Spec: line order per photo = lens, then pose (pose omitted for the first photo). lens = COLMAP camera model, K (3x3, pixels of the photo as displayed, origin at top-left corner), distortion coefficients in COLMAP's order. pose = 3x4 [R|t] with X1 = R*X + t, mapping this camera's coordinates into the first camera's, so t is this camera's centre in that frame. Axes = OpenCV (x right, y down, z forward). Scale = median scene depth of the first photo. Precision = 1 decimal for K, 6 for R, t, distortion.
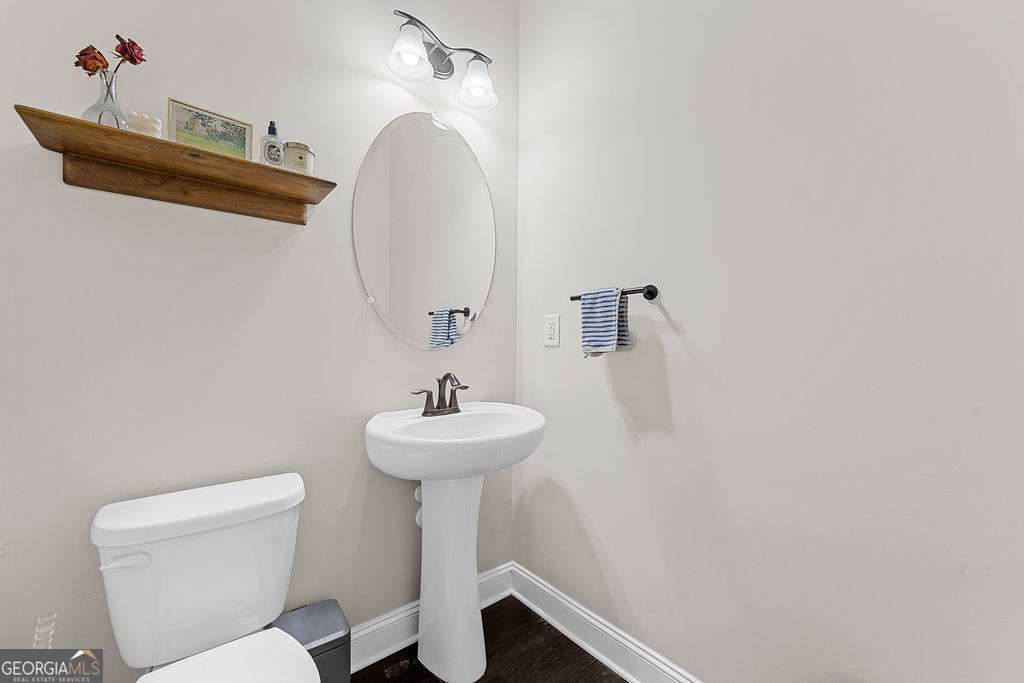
lens RADIAL K [[417.1, 0, 511.9], [0, 417.1, 346.5], [0, 0, 1]] dist [-0.000538, -0.000238]
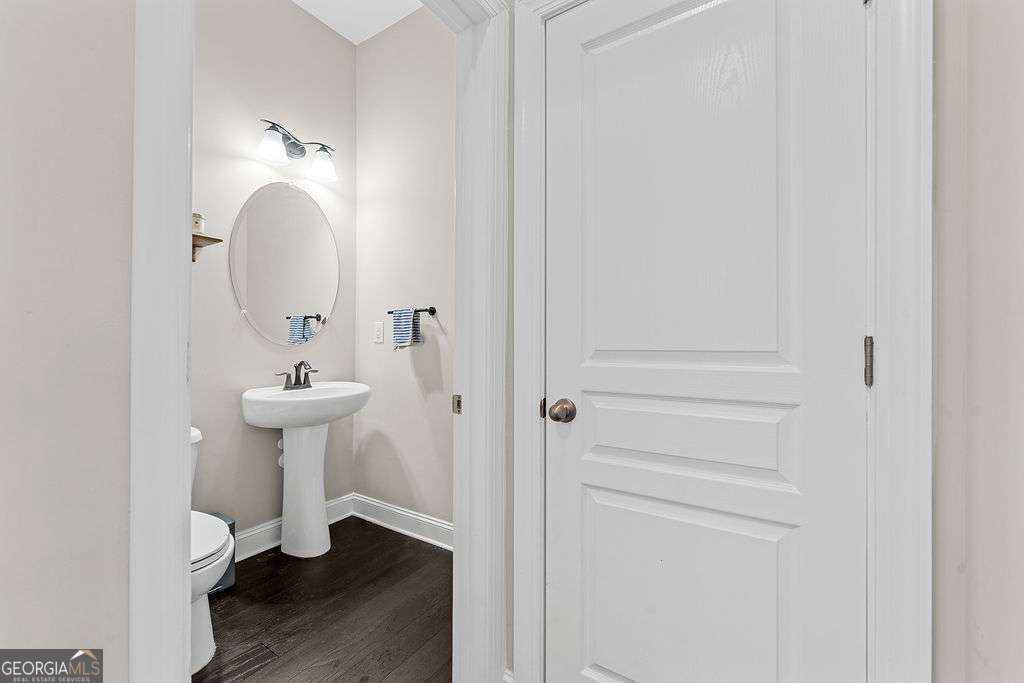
lens RADIAL K [[417.1, 0, 515.9], [0, 417.1, 344.4], [0, 0, 1]] dist [-0.000538, -0.000238]
pose [[0.951143, -0.005721, 0.308698, 0.111932], [0.005339, 0.999984, 0.002080, 0.005141], [-0.308704, -0.000330, 0.951158, -0.648642]]
